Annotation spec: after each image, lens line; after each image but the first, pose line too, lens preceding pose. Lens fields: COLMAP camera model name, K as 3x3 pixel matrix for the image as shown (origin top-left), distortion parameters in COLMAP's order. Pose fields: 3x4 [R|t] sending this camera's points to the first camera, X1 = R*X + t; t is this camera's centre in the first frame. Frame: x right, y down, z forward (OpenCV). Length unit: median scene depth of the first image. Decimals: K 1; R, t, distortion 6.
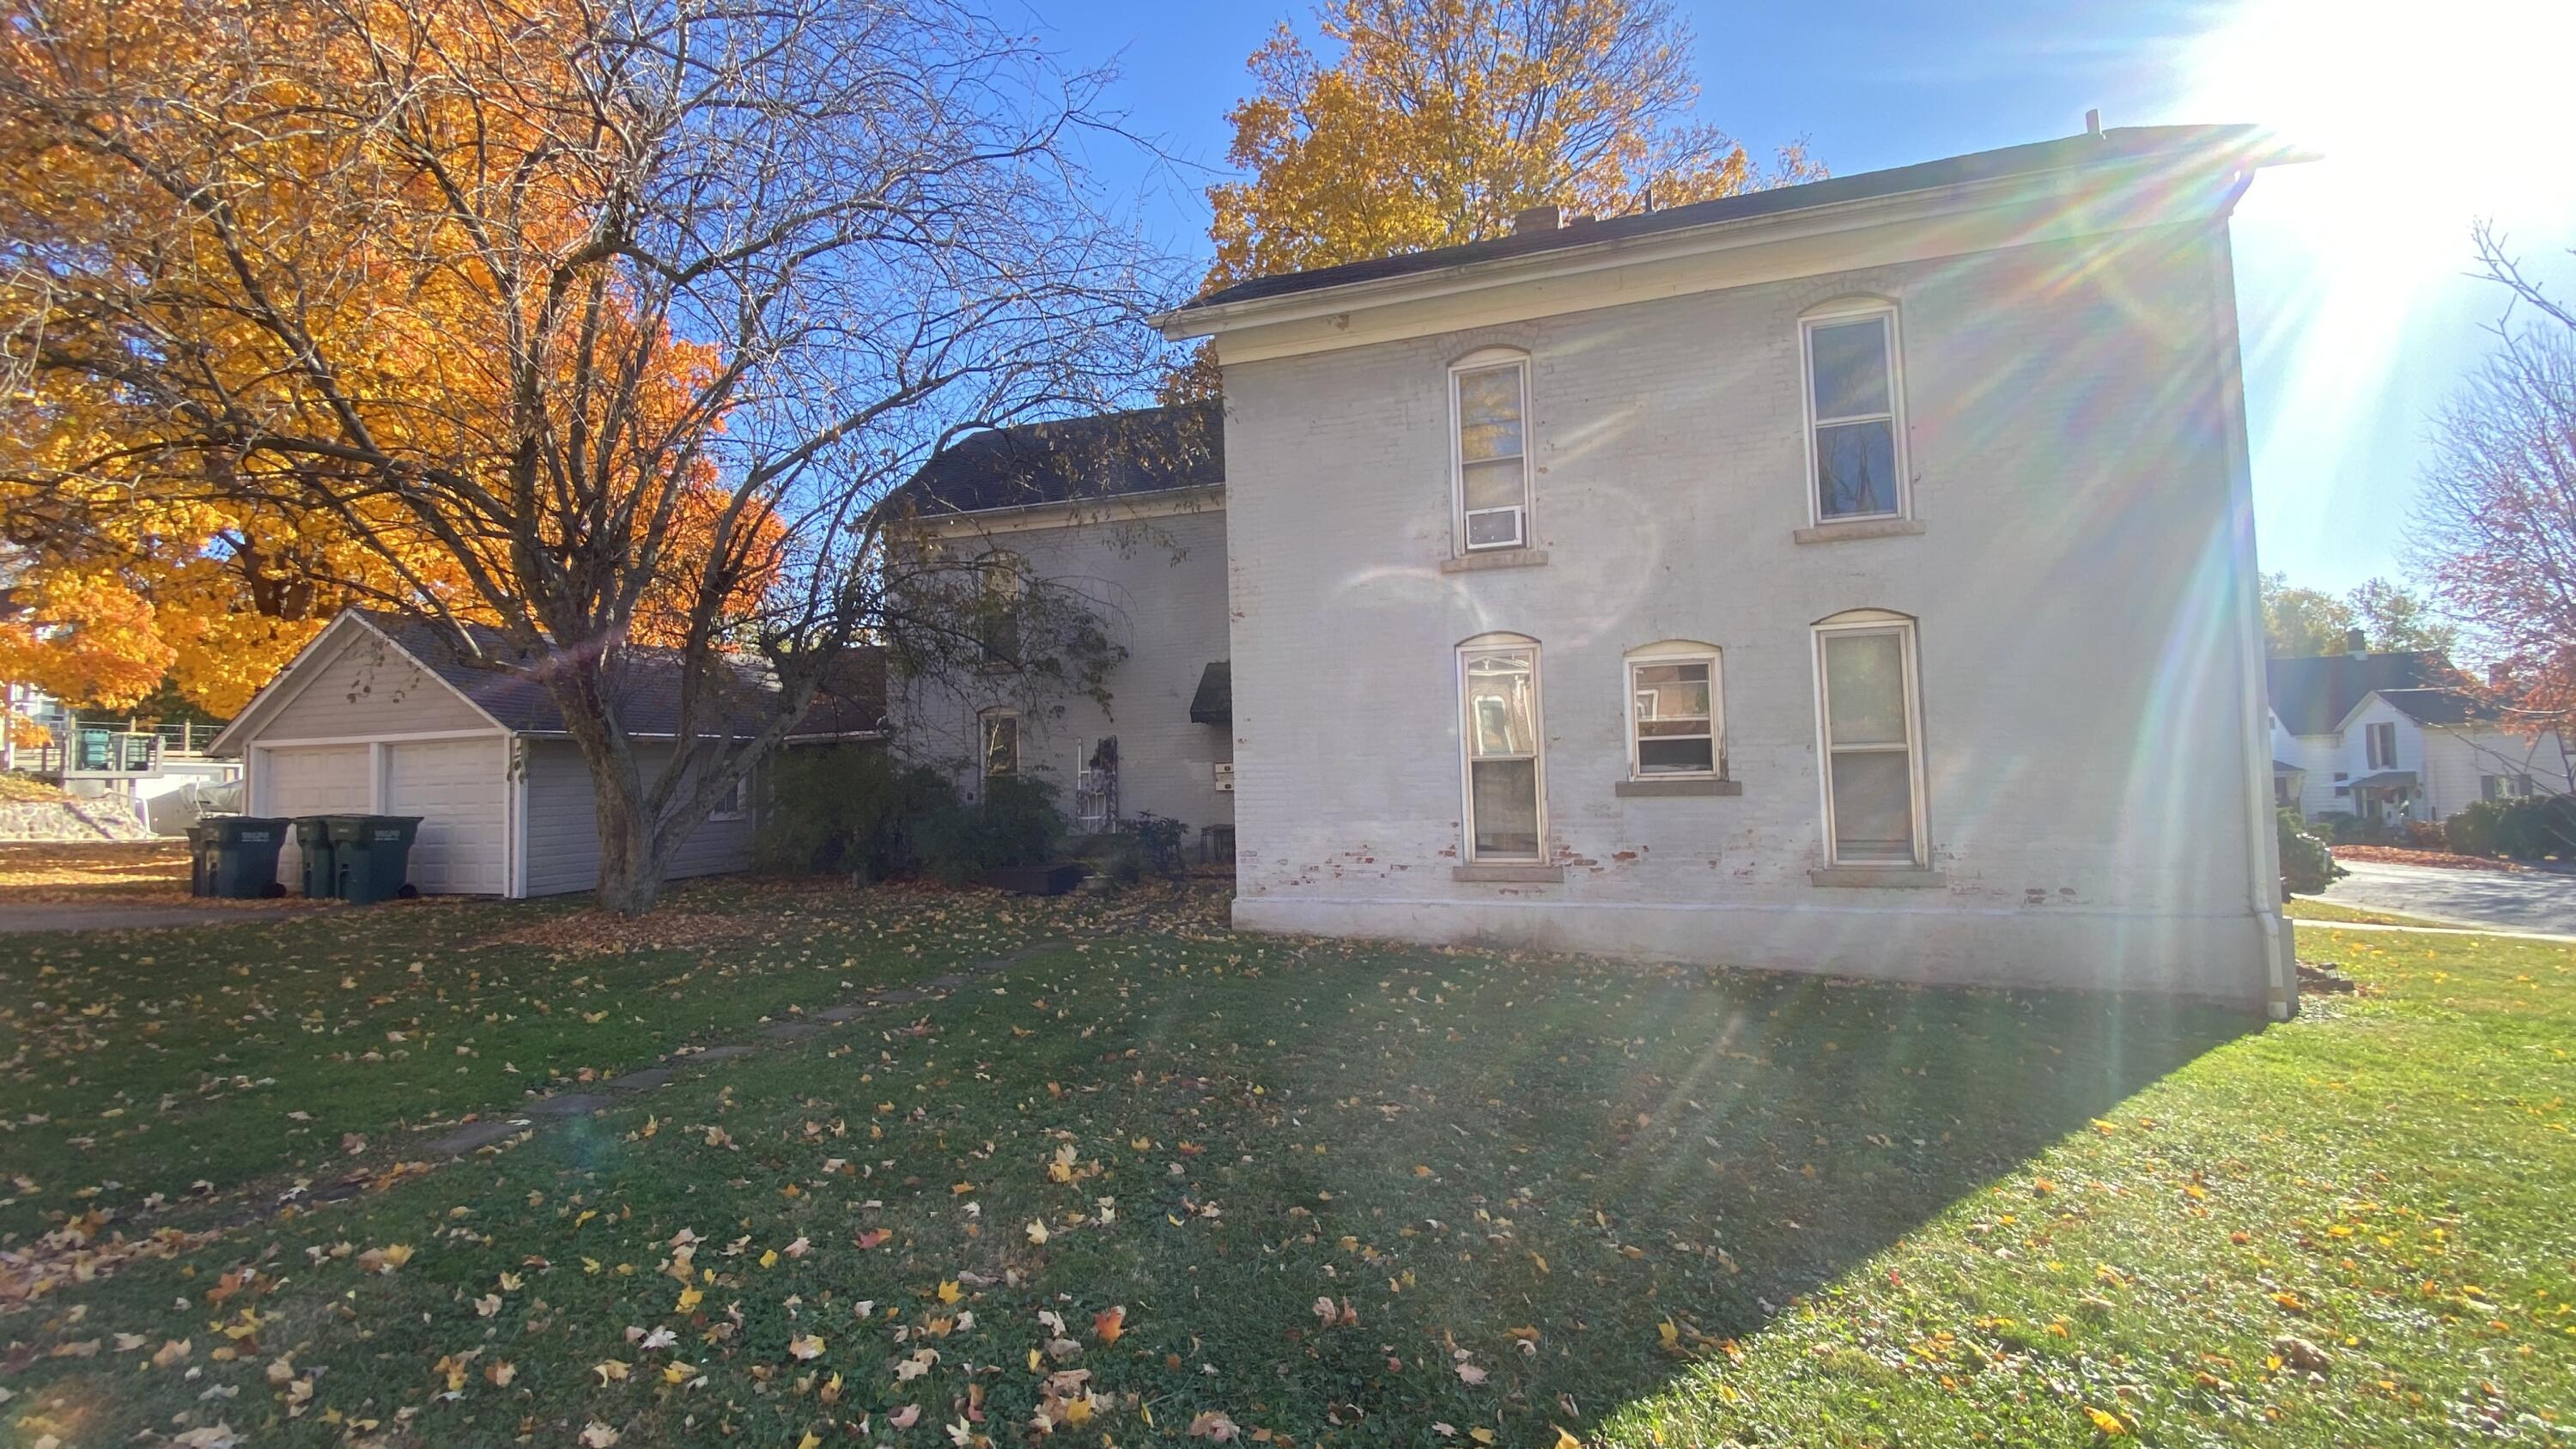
lens RADIAL K [[1039.0, 0, 1288.0], [0, 1039.0, 724.5], [0, 0, 1]] dist [0.014275, -0.019402]
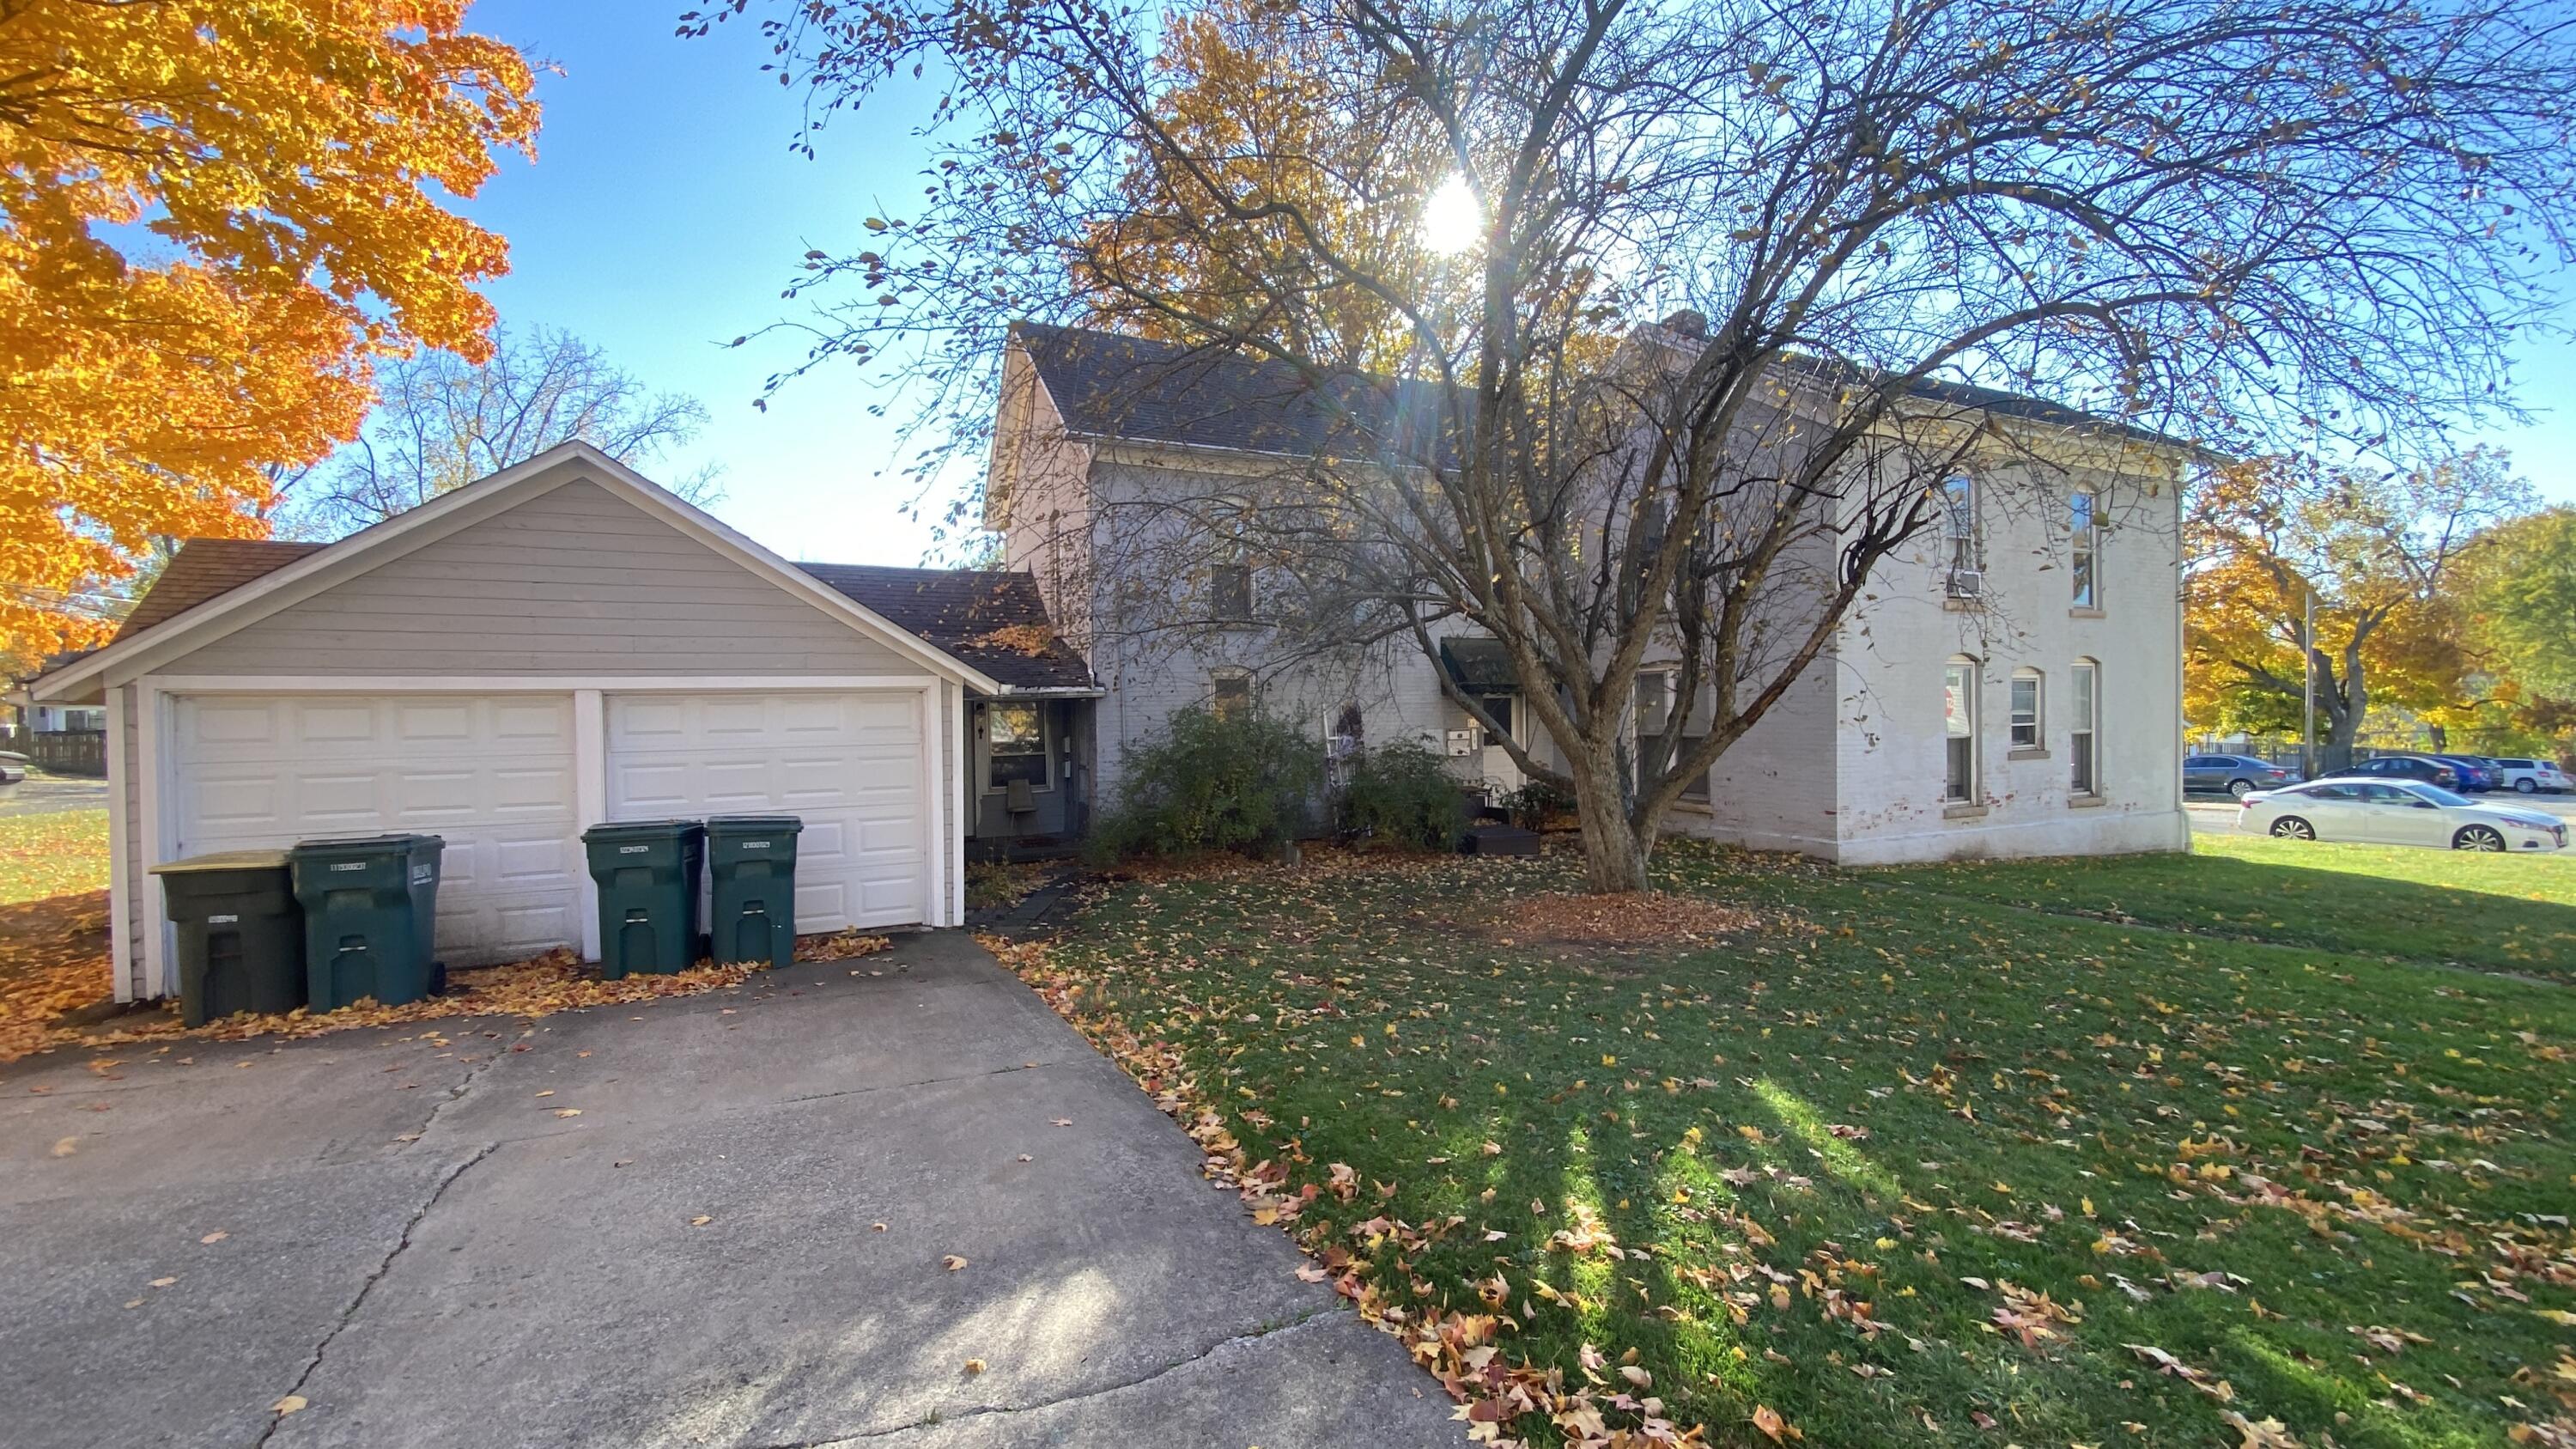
lens RADIAL K [[1039.0, 0, 1288.0], [0, 1039.0, 724.5], [0, 0, 1]] dist [0.014275, -0.019402]
pose [[0.706615, 0.007430, 0.707559, -1.568116], [-0.040154, 0.998755, 0.029612, 0.009680], [-0.706458, -0.049335, 0.706033, 0.625673]]
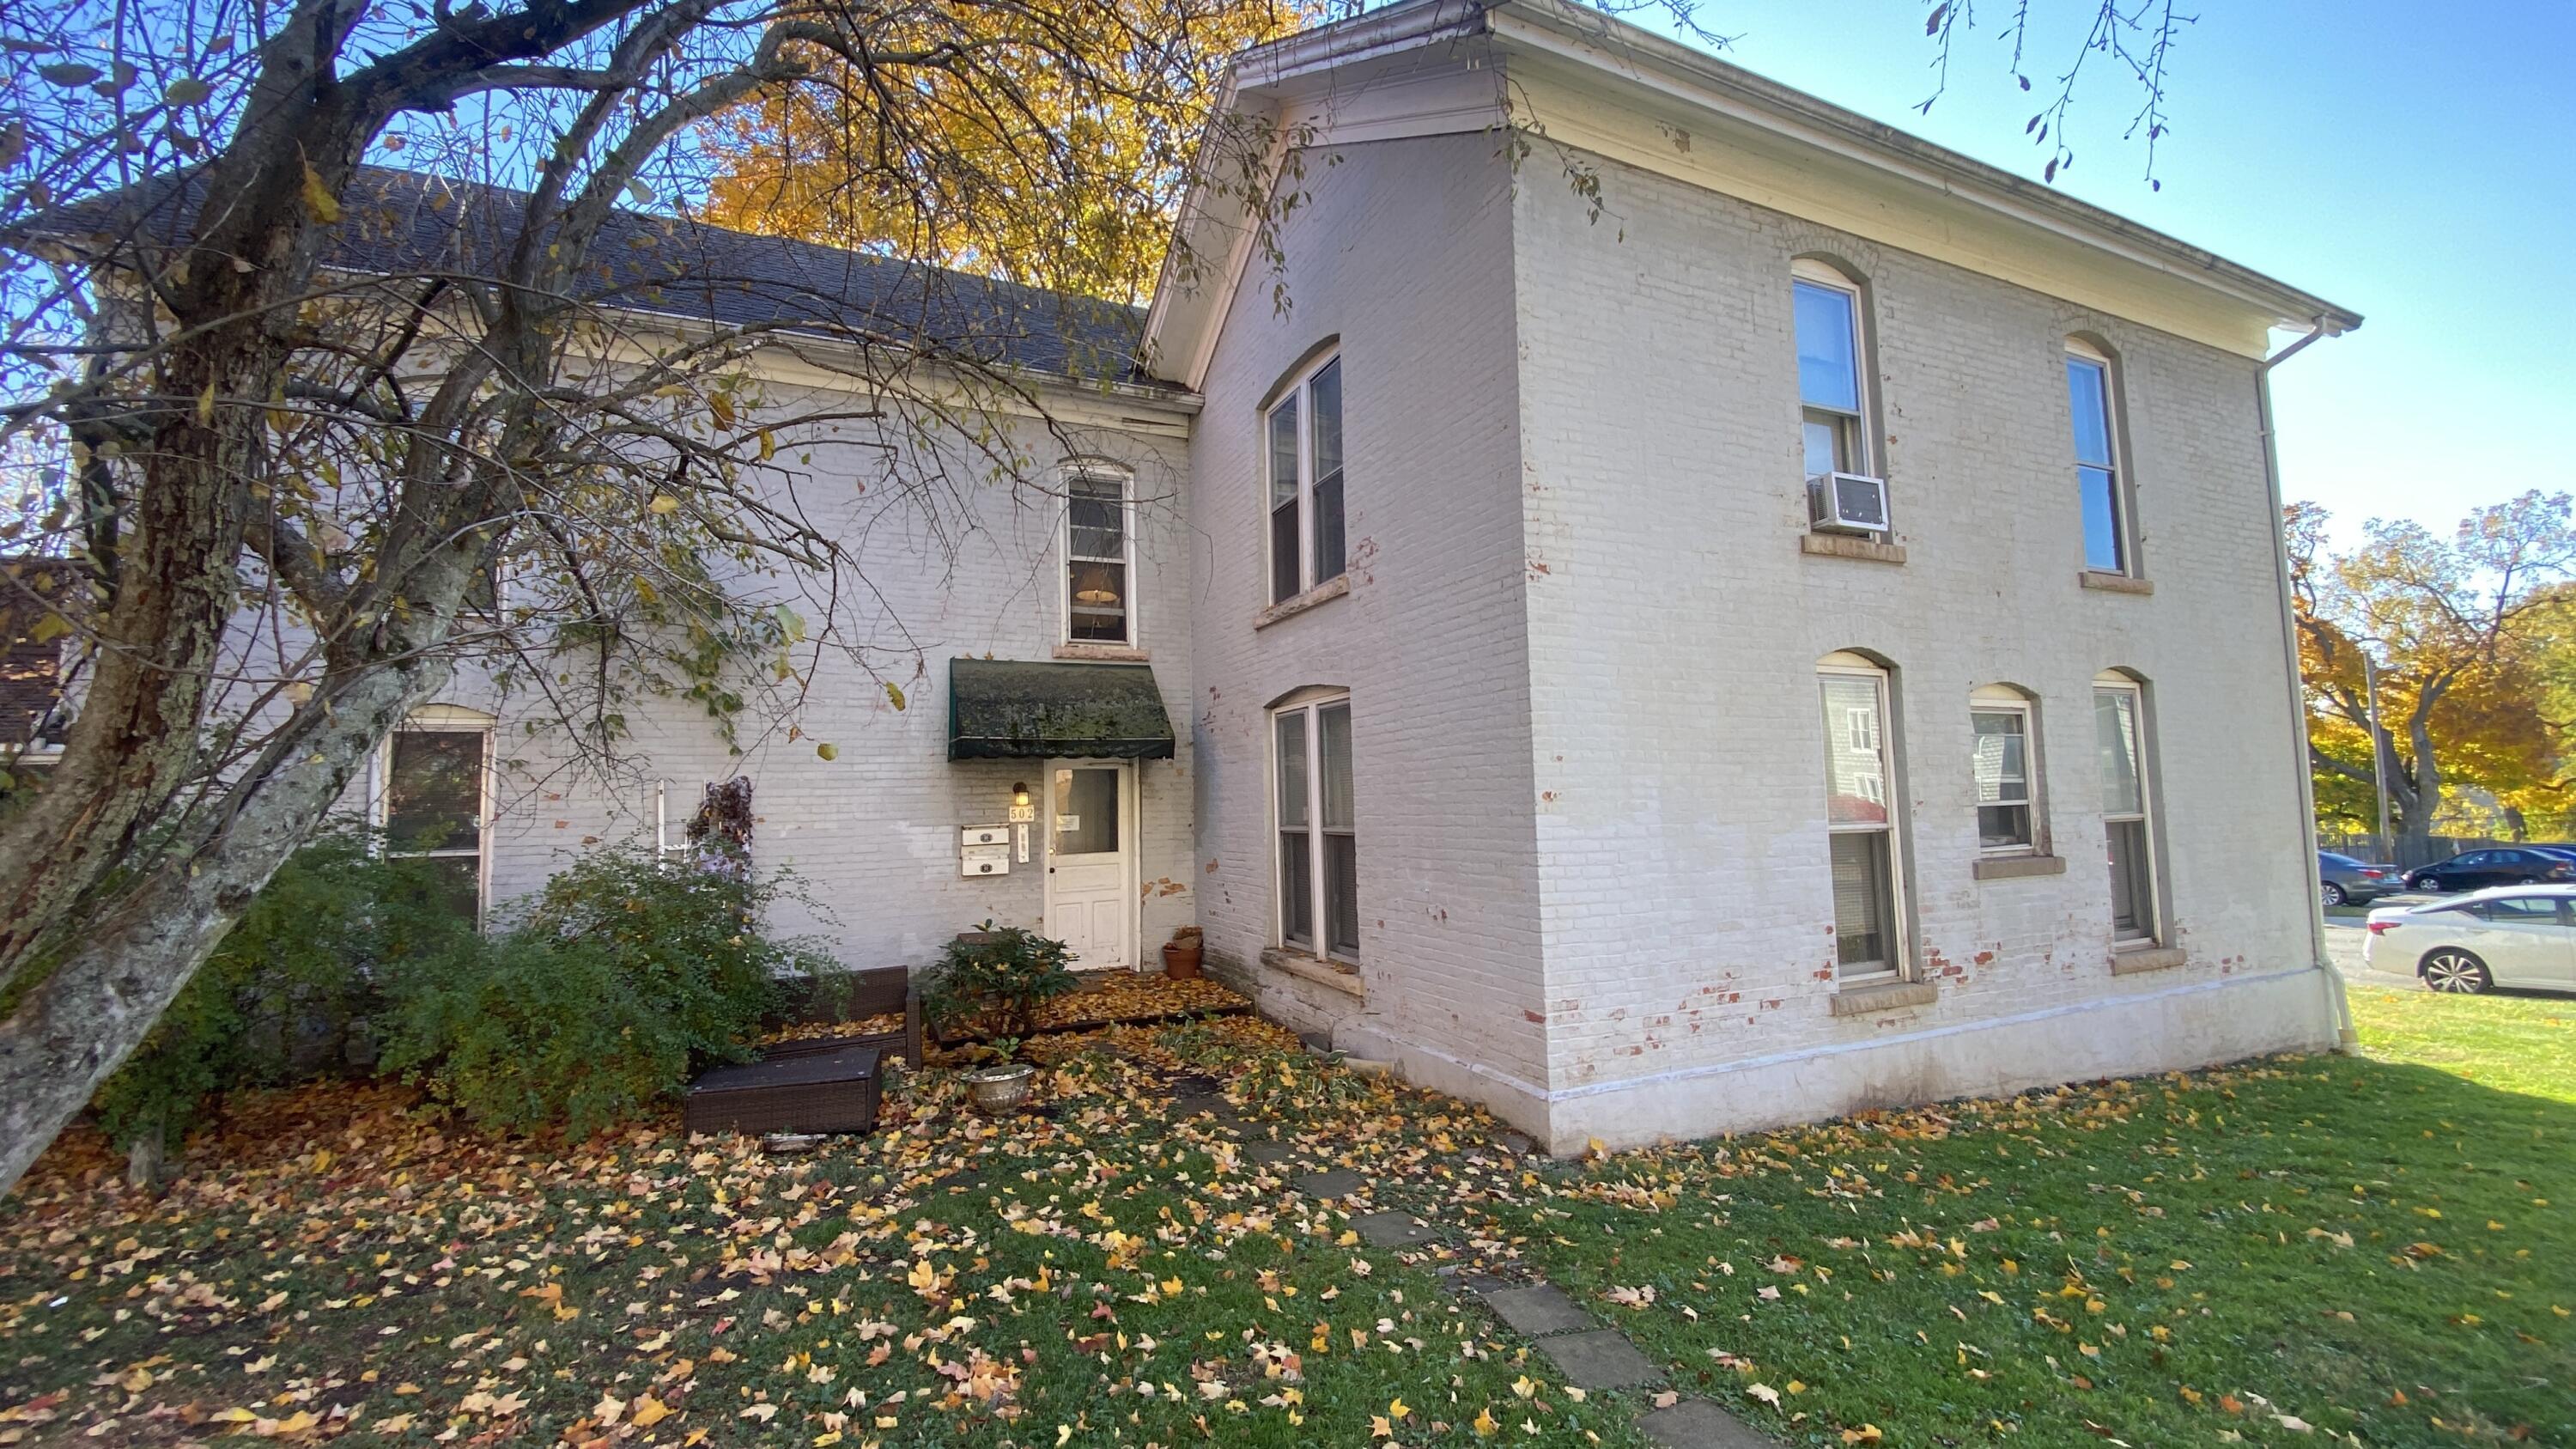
lens RADIAL K [[1044.8, 0, 1215.7], [0, 1044.8, 730.5], [0, 0, 1]] dist [-0.039968, -0.000321]
pose [[0.753477, 0.062576, 0.654490, -0.579051], [-0.029001, 0.997655, -0.062000, 0.021752], [-0.656835, 0.027735, 0.753524, 0.770024]]
